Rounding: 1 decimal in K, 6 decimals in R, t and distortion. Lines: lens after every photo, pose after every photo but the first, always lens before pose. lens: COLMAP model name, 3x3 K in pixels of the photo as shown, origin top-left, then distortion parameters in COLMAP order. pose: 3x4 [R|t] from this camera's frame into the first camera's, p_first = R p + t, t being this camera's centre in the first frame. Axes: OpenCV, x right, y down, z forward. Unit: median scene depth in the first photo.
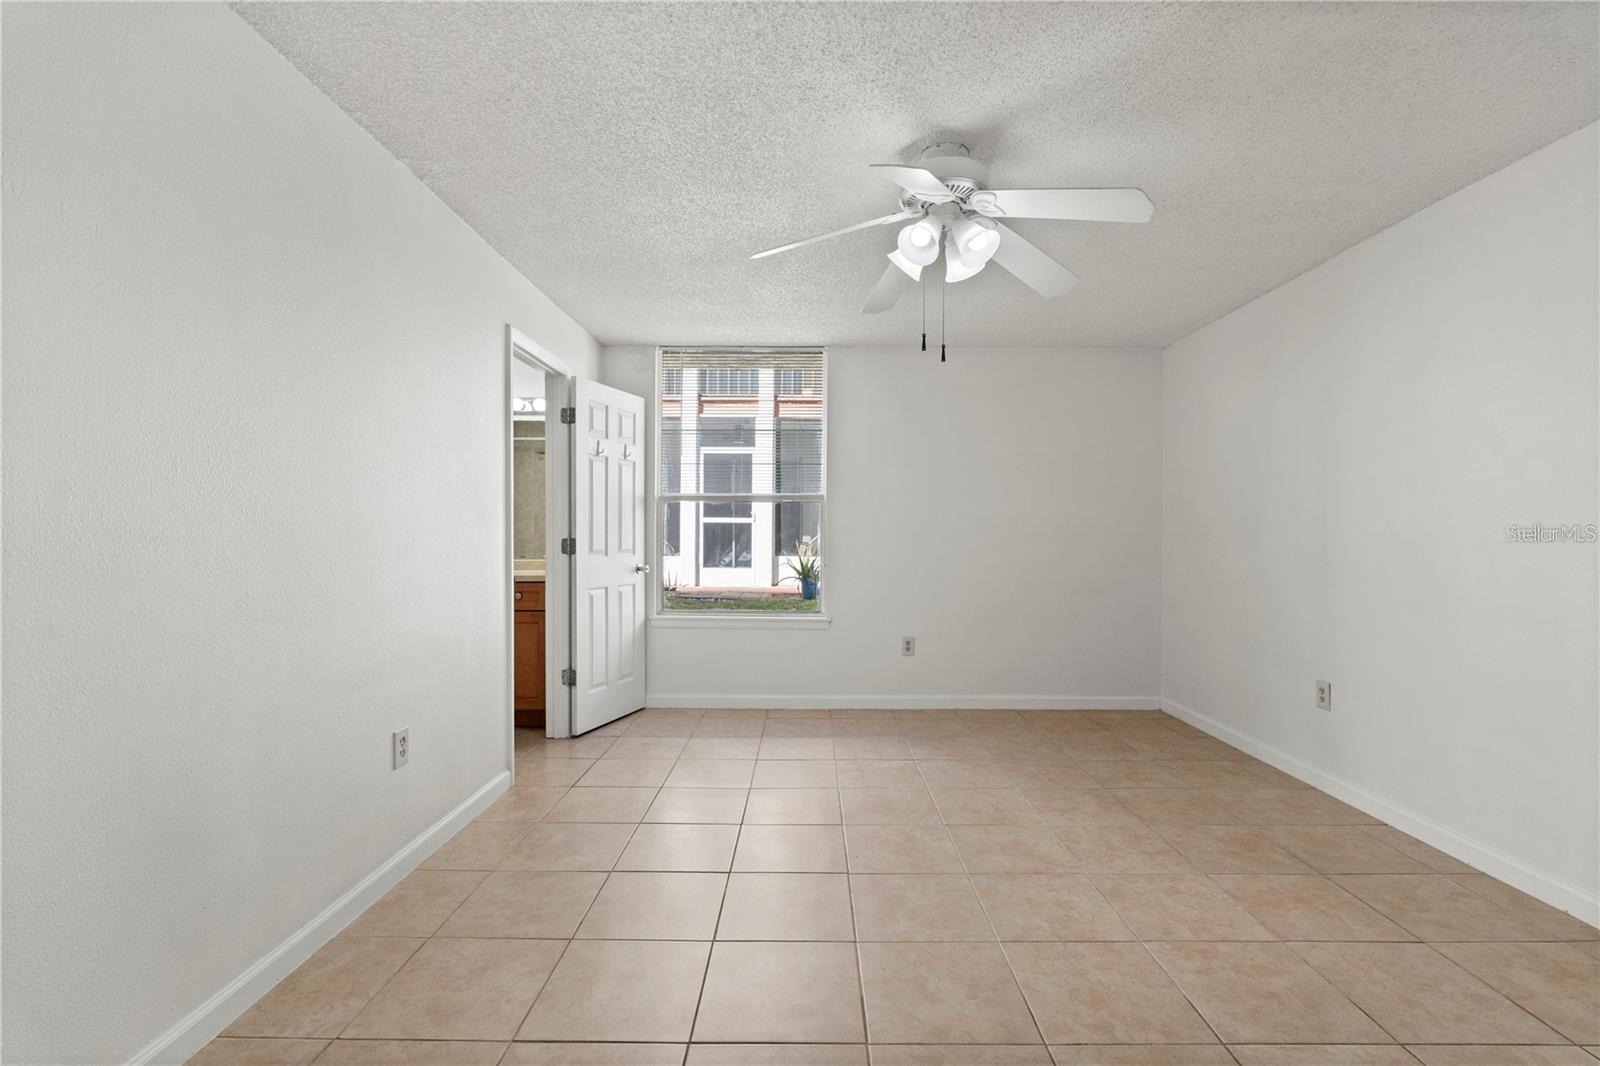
lens RADIAL K [[728.2, 0, 805.0], [0, 728.2, 534.3], [0, 0, 1]] dist [-0.003484, -0.000074]
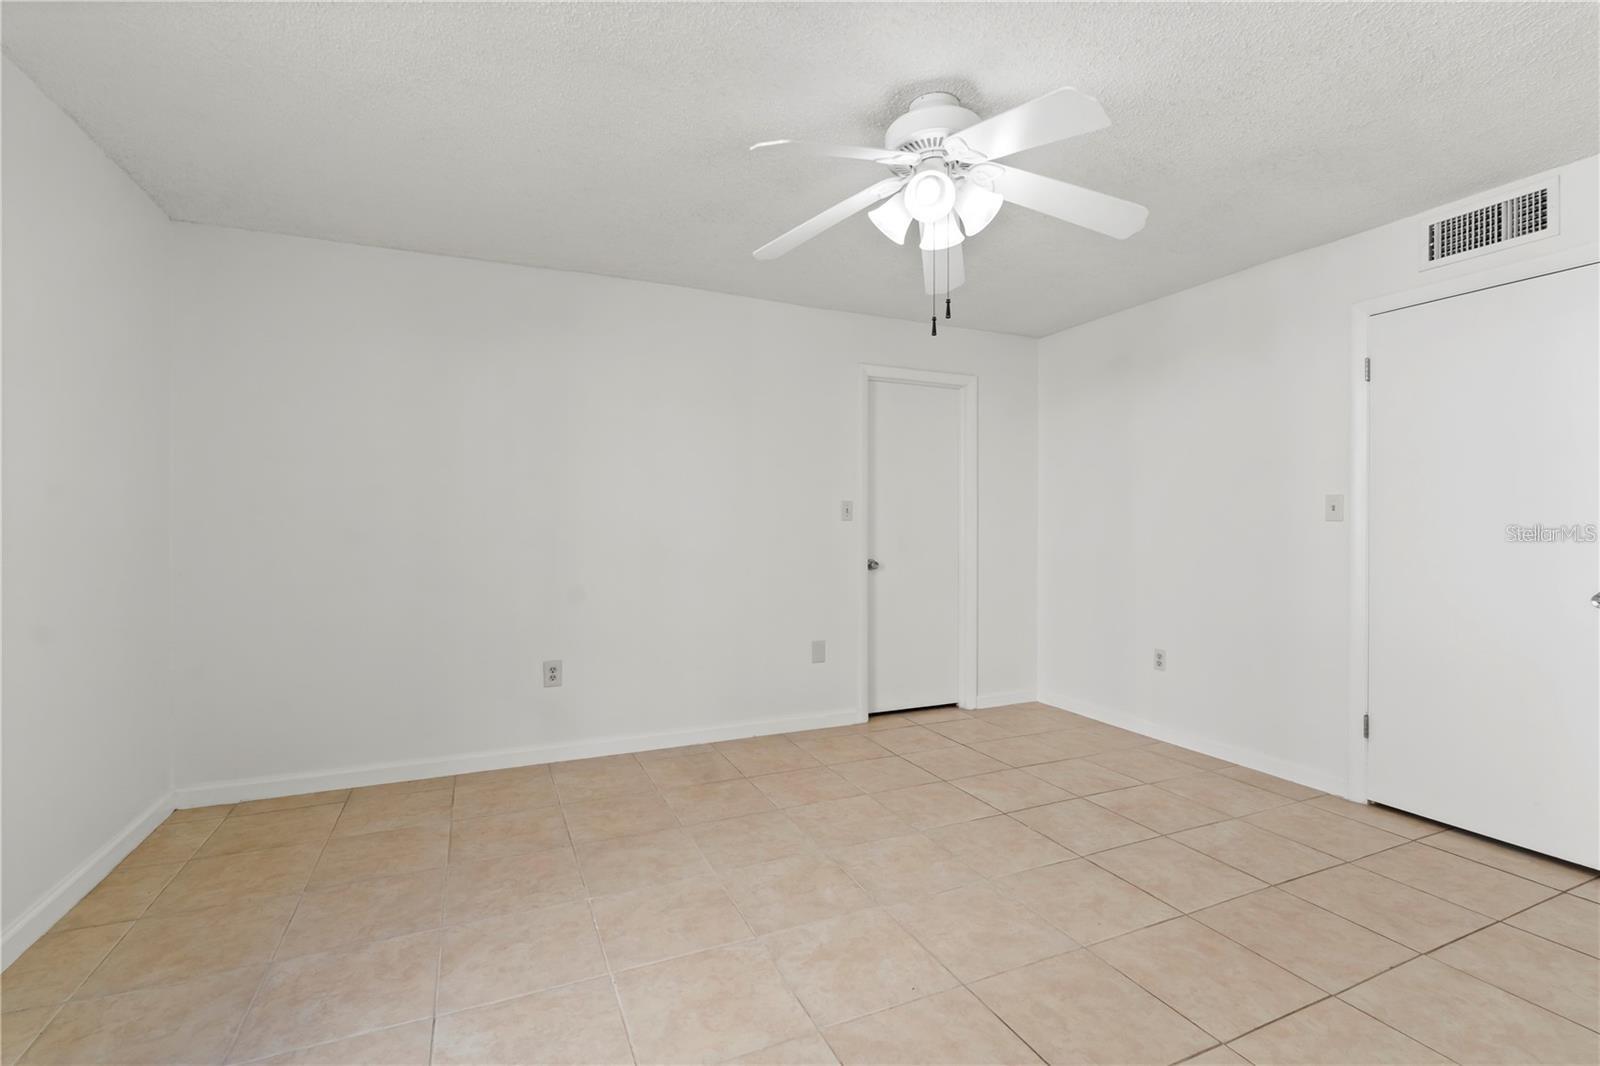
lens RADIAL K [[728.2, 0, 799.3], [0, 728.2, 529.1], [0, 0, 1]] dist [-0.003484, -0.000074]
pose [[-0.427847, -0.008483, 0.903811, -0.434227], [-0.000893, 0.999959, 0.008963, -0.000946], [-0.903851, 0.003027, -0.427838, 1.200453]]
